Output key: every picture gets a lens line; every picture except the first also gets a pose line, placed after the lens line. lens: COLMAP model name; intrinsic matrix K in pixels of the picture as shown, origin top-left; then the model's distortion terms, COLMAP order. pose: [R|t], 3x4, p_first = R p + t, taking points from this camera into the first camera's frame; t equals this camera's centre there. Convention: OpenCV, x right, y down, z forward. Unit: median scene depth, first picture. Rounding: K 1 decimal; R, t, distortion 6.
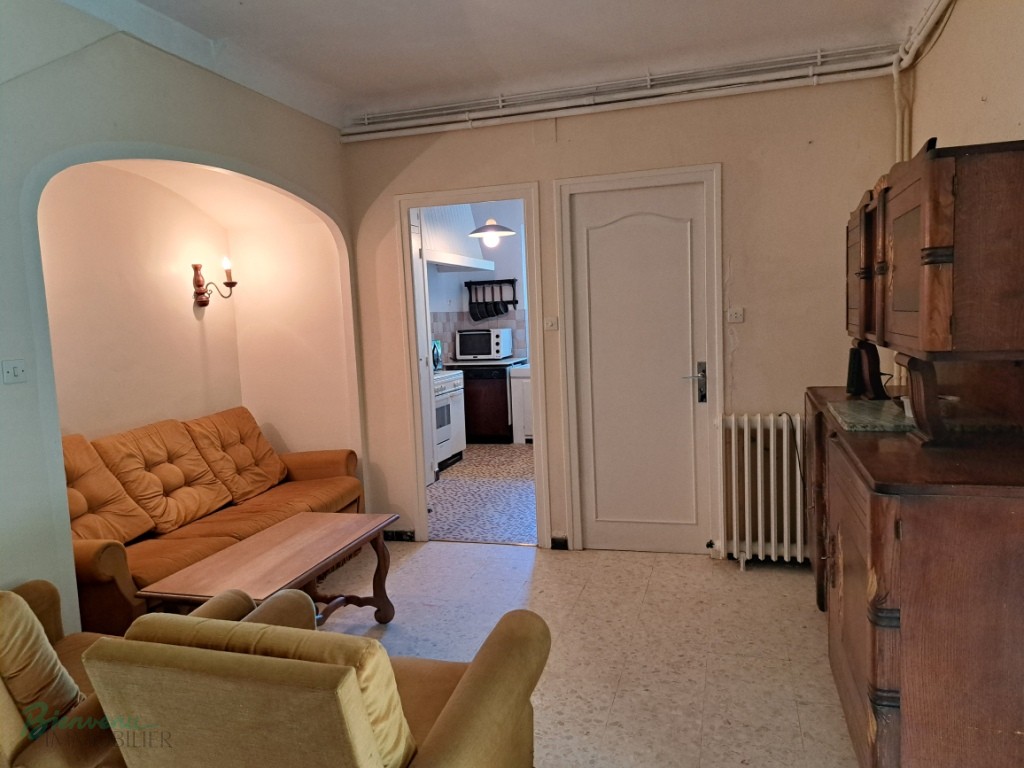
lens RADIAL K [[739.4, 0, 514.4], [0, 739.4, 382.5], [0, 0, 1]] dist [0.035962, -0.031133]
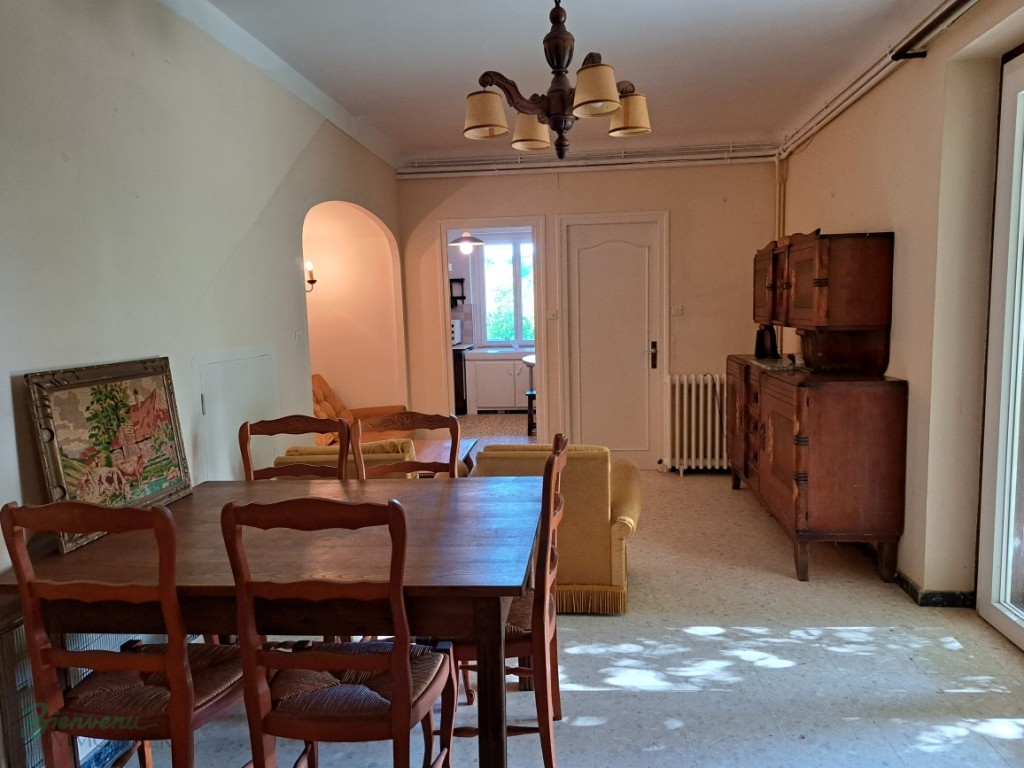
lens RADIAL K [[739.4, 0, 510.6], [0, 739.4, 386.9], [0, 0, 1]] dist [0.035962, -0.031133]
pose [[0.981625, -0.004733, 0.190761, -0.333242], [0.002538, 0.999928, 0.011749, 0.048451], [-0.190803, -0.011049, 0.981566, -0.435324]]
